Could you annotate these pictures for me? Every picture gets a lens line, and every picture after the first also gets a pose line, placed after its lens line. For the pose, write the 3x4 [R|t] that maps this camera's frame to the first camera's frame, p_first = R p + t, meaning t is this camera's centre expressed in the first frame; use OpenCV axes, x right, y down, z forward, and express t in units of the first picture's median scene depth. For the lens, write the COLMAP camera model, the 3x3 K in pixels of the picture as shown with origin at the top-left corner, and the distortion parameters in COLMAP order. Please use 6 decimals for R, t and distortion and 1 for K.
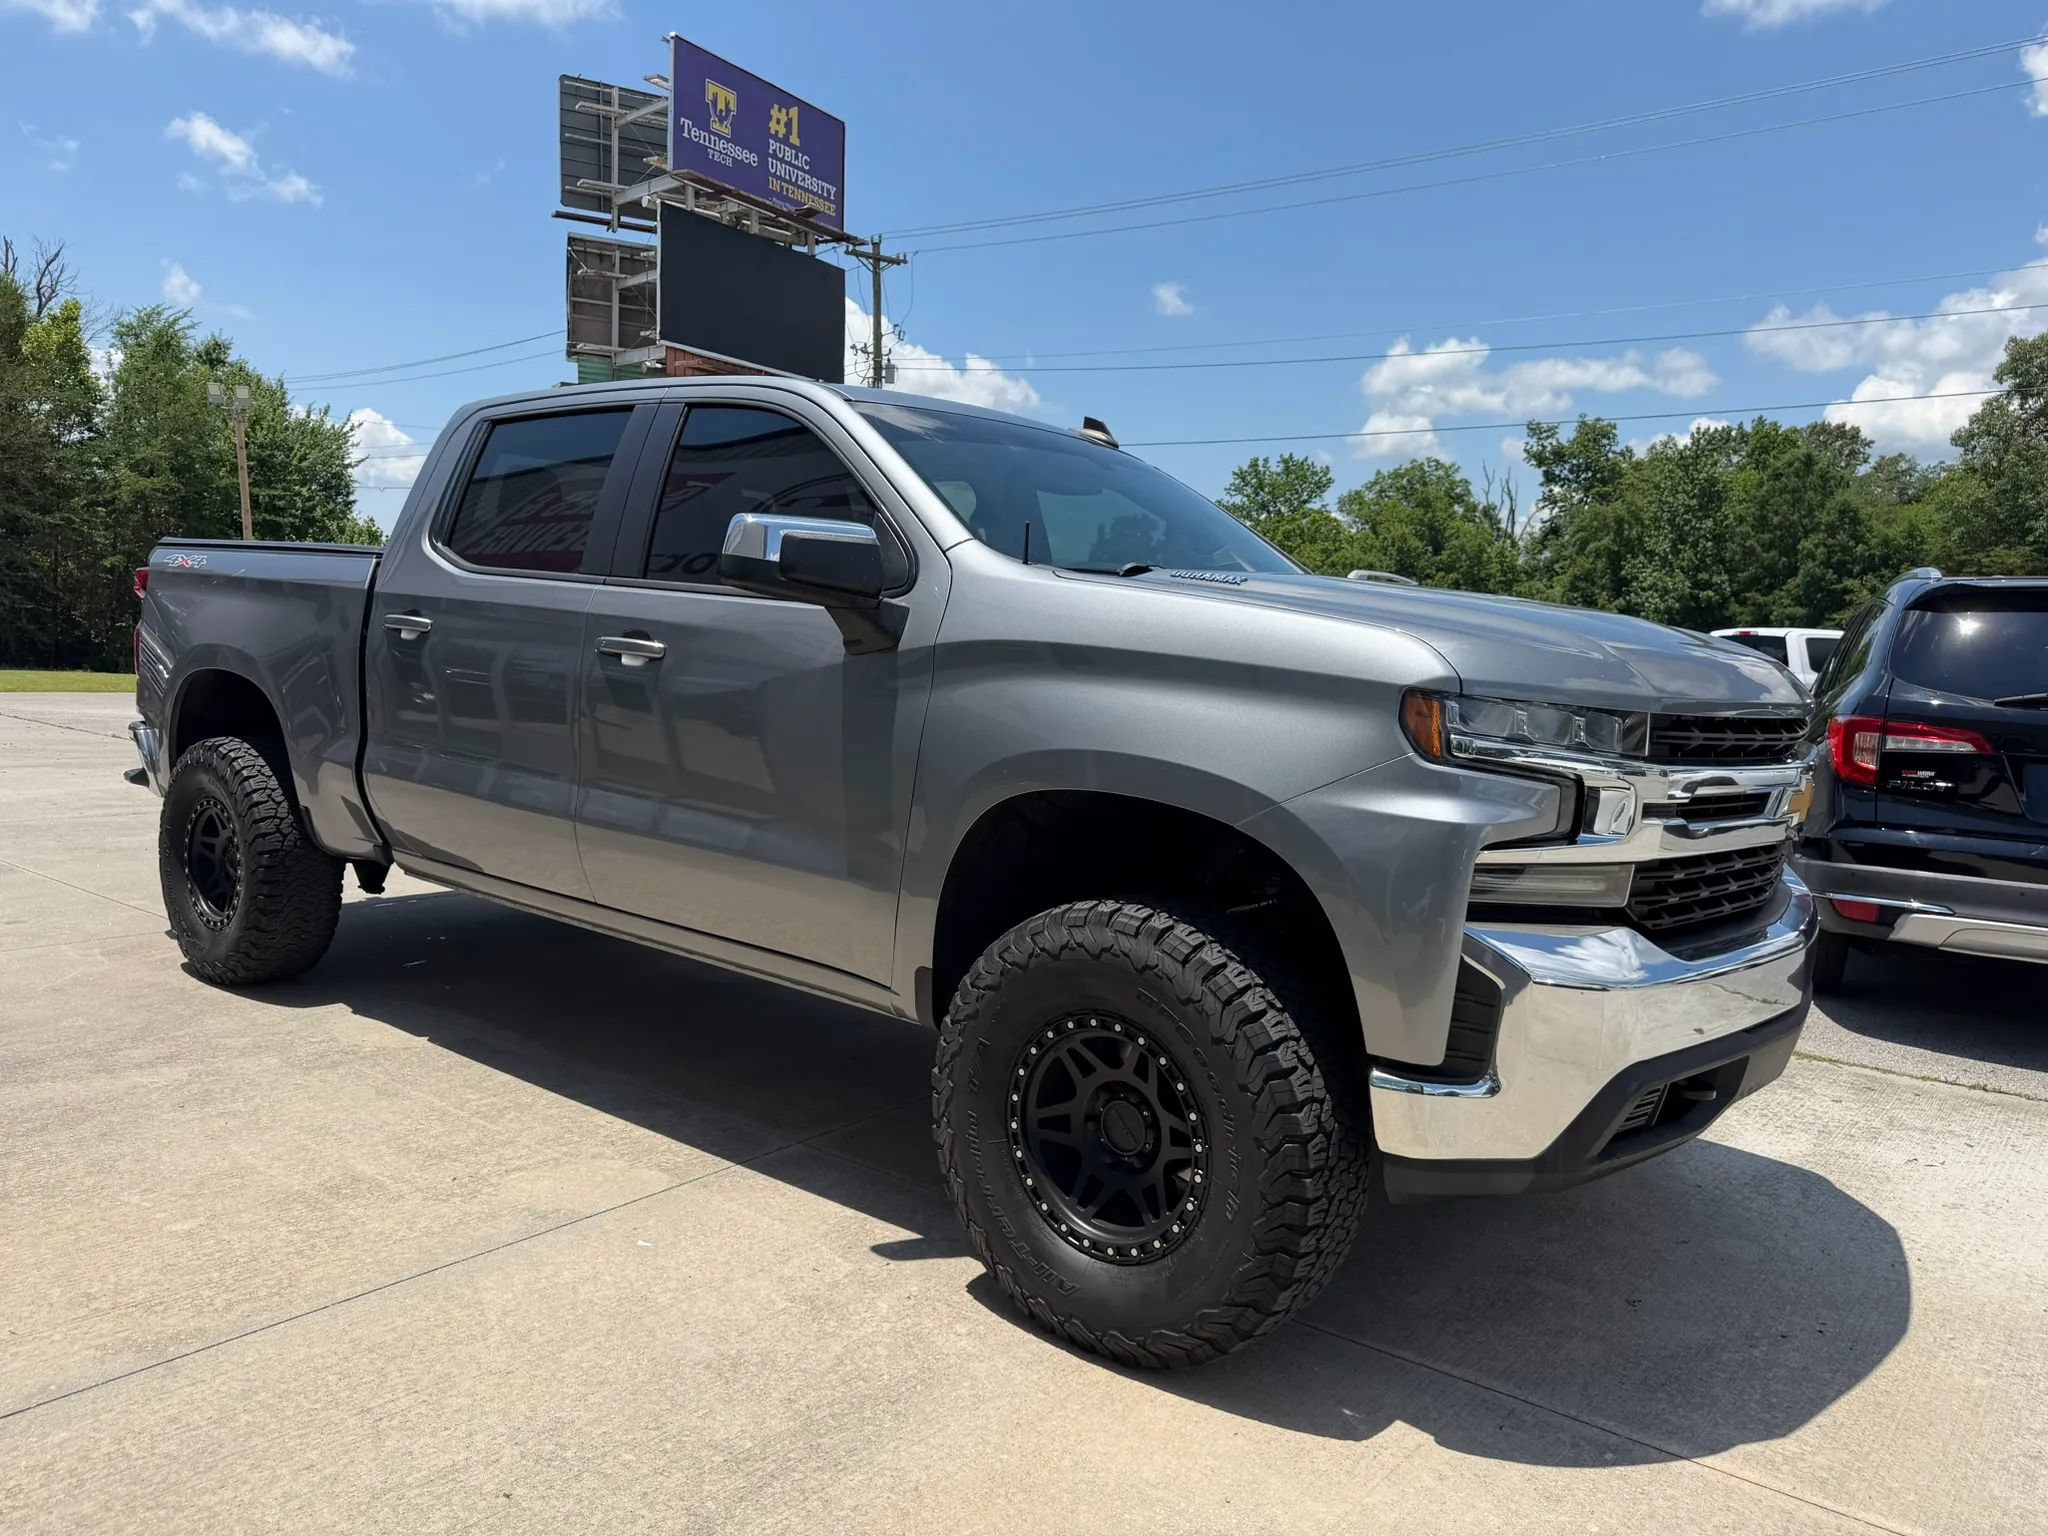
lens RADIAL K [[1462.5, 0, 1022.2], [0, 1462.5, 770.2], [0, 0, 1]] dist [0.015216, -0.022589]
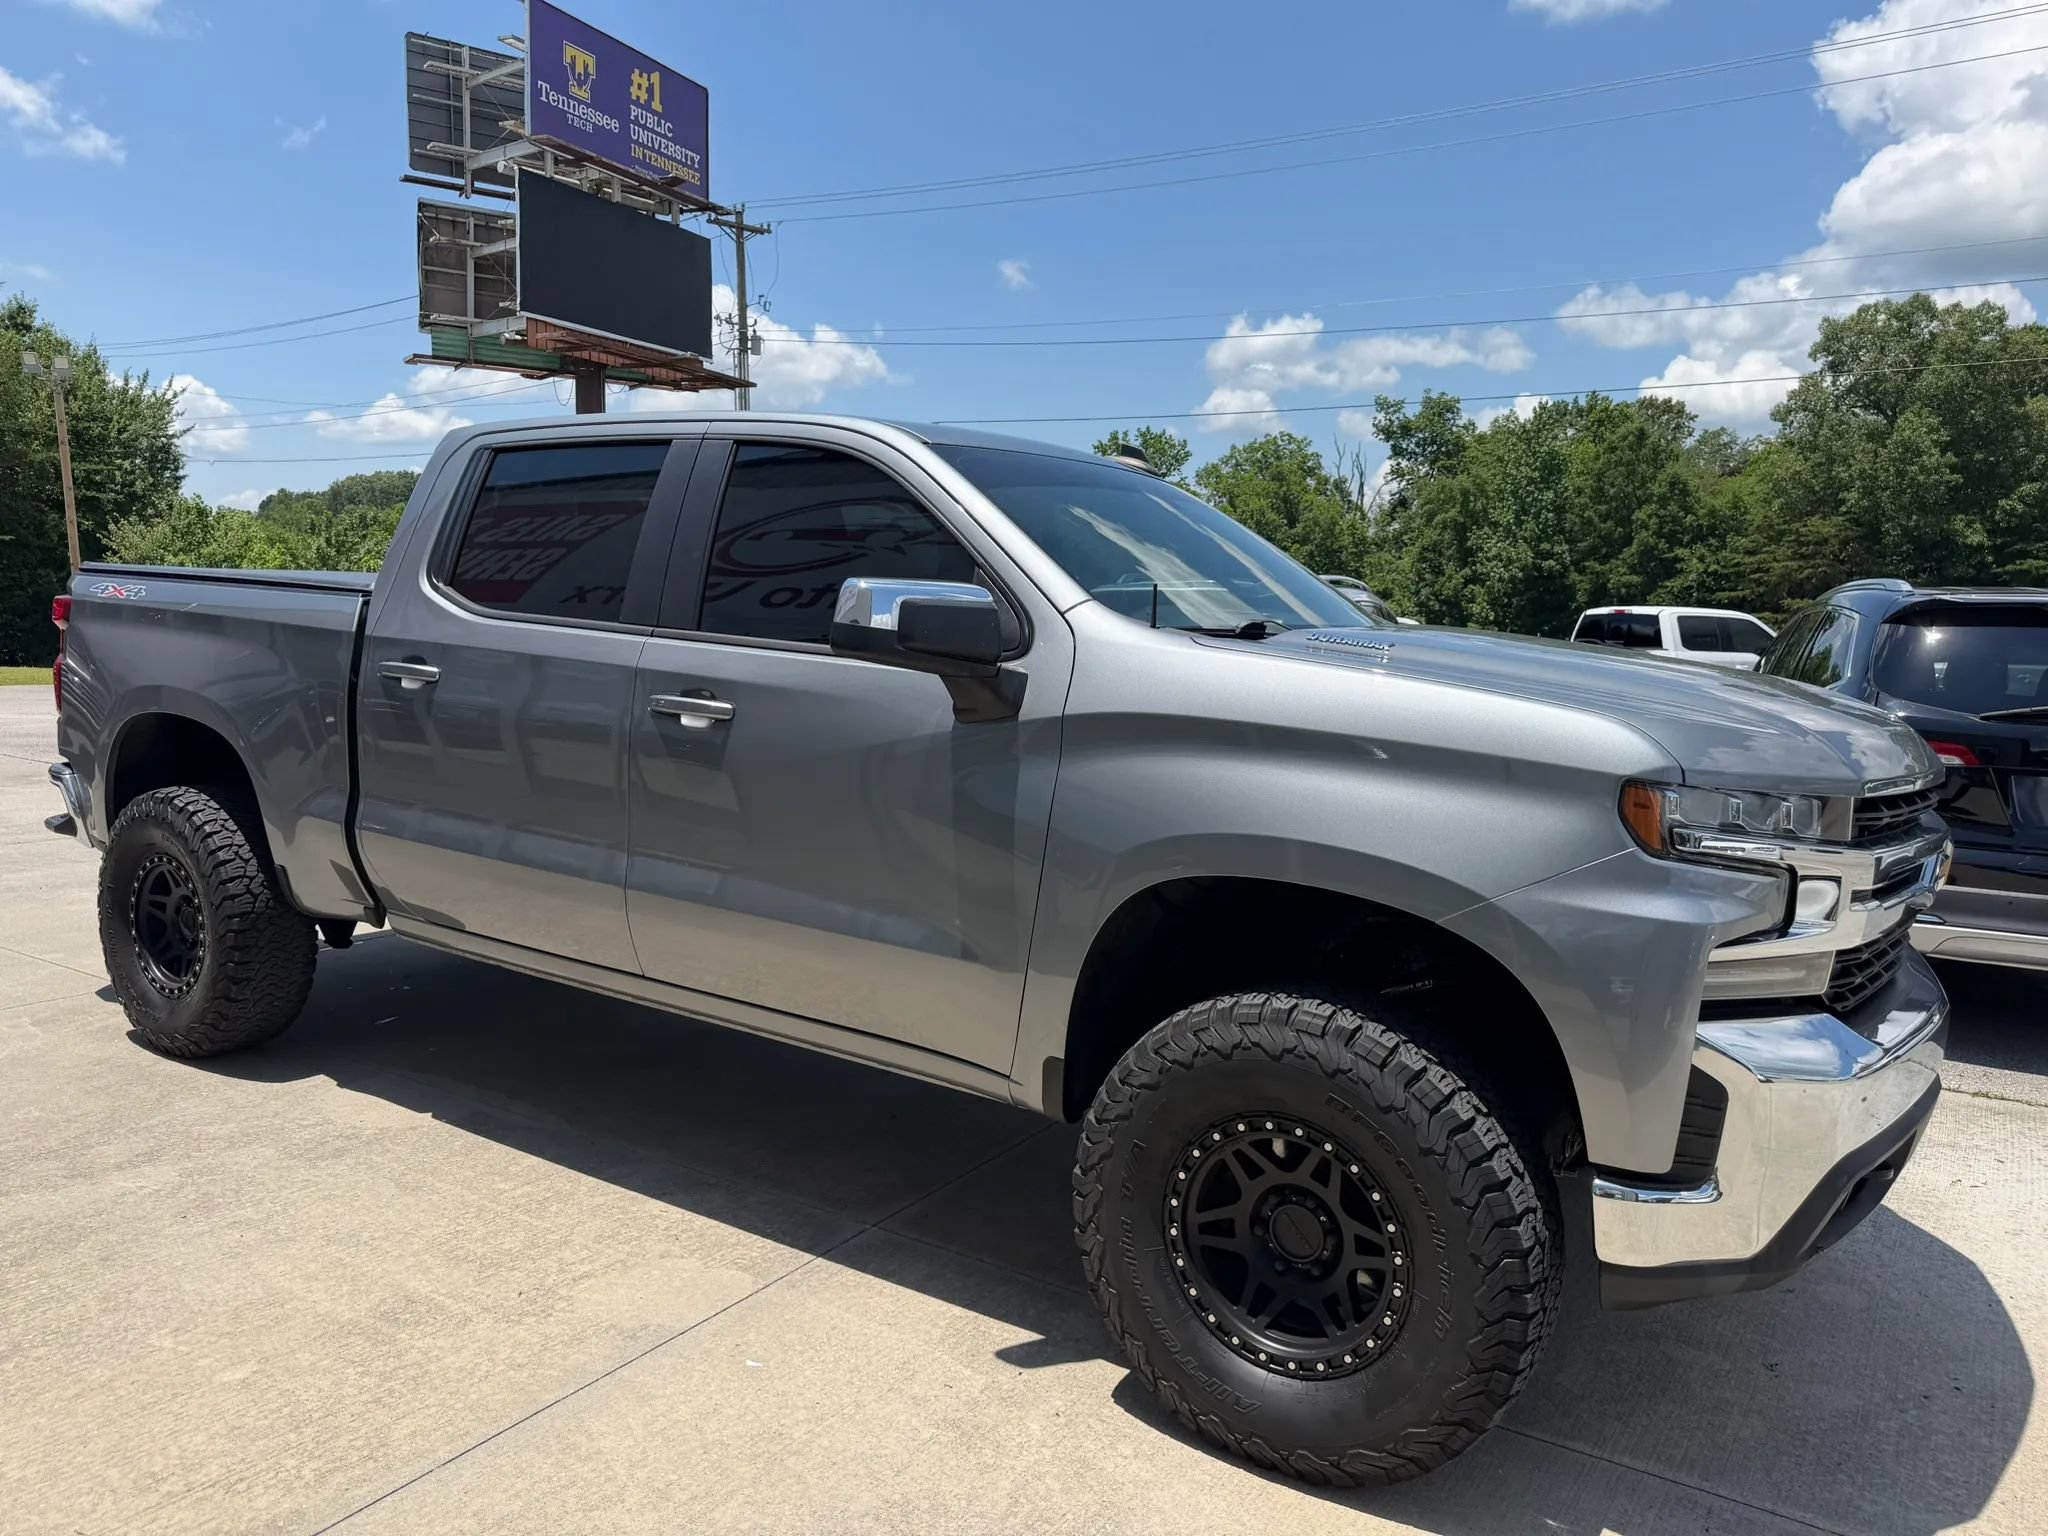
lens RADIAL K [[1464.2, 0, 1028.8], [0, 1464.2, 761.6], [0, 0, 1]] dist [0.003652, -0.006473]
pose [[0.995241, -0.019048, 0.095562, -0.106918], [0.017801, 0.999745, 0.013883, -0.043565], [-0.095802, -0.012116, 0.995327, 0.042087]]
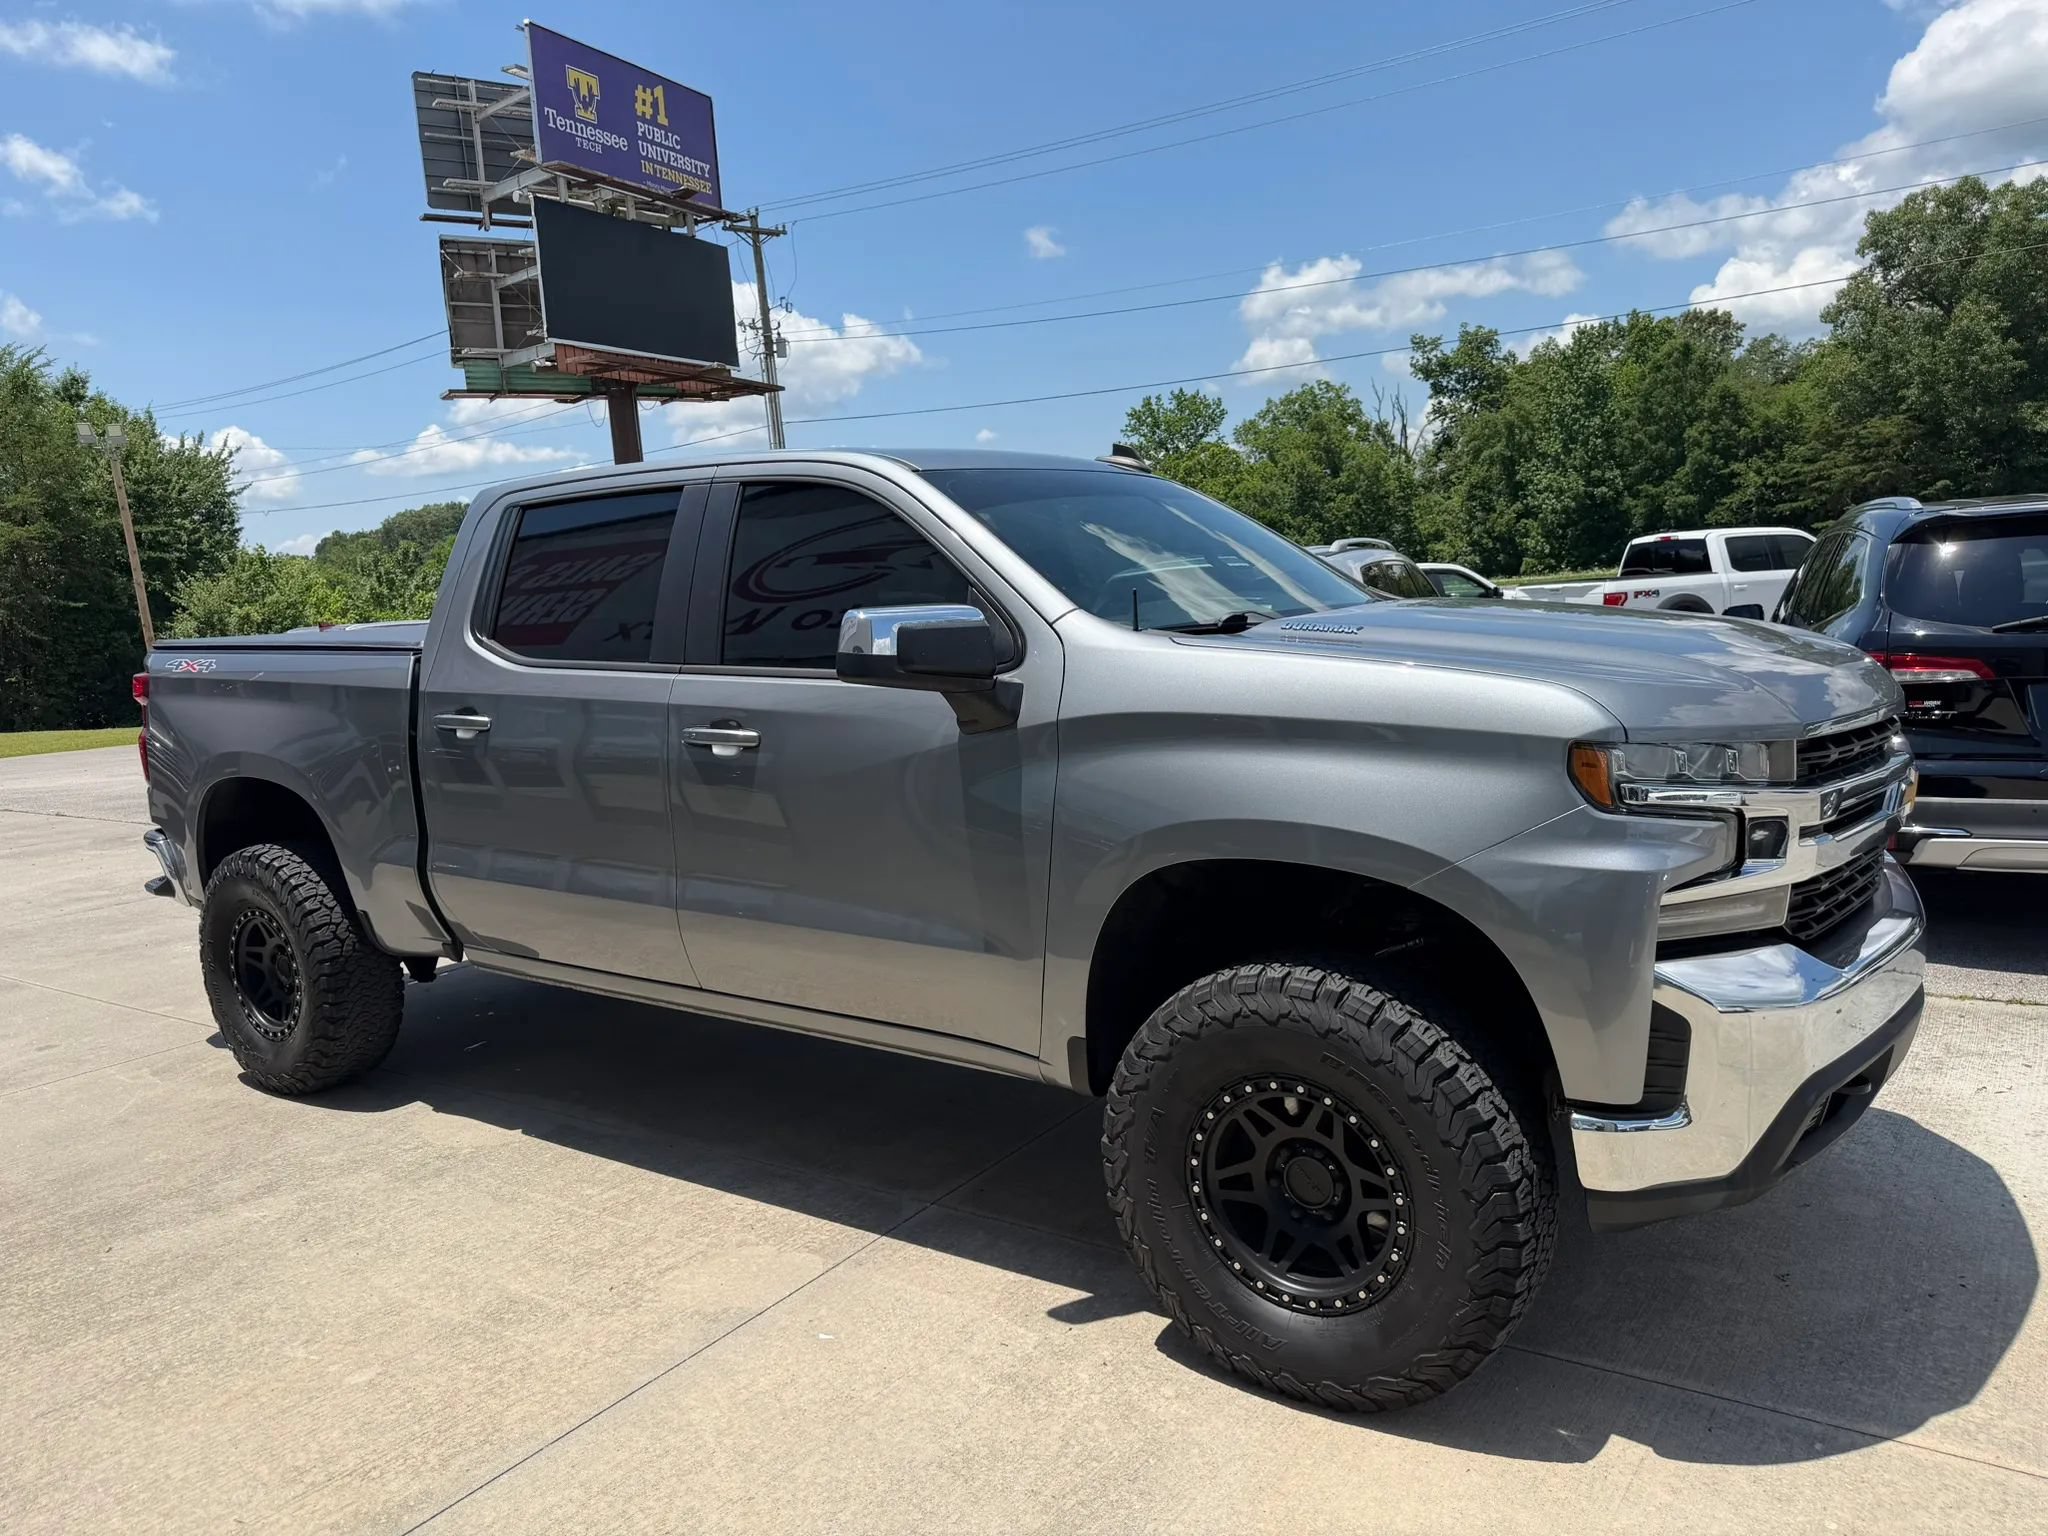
lens RADIAL K [[1460.7, 0, 1025.8], [0, 1460.7, 773.0], [0, 0, 1]] dist [0.012441, -0.016898]
pose [[0.993326, -0.104023, 0.049817, -0.084274], [0.102390, 0.994153, 0.034296, -0.053938], [-0.053093, -0.028966, 0.998169, -0.001809]]
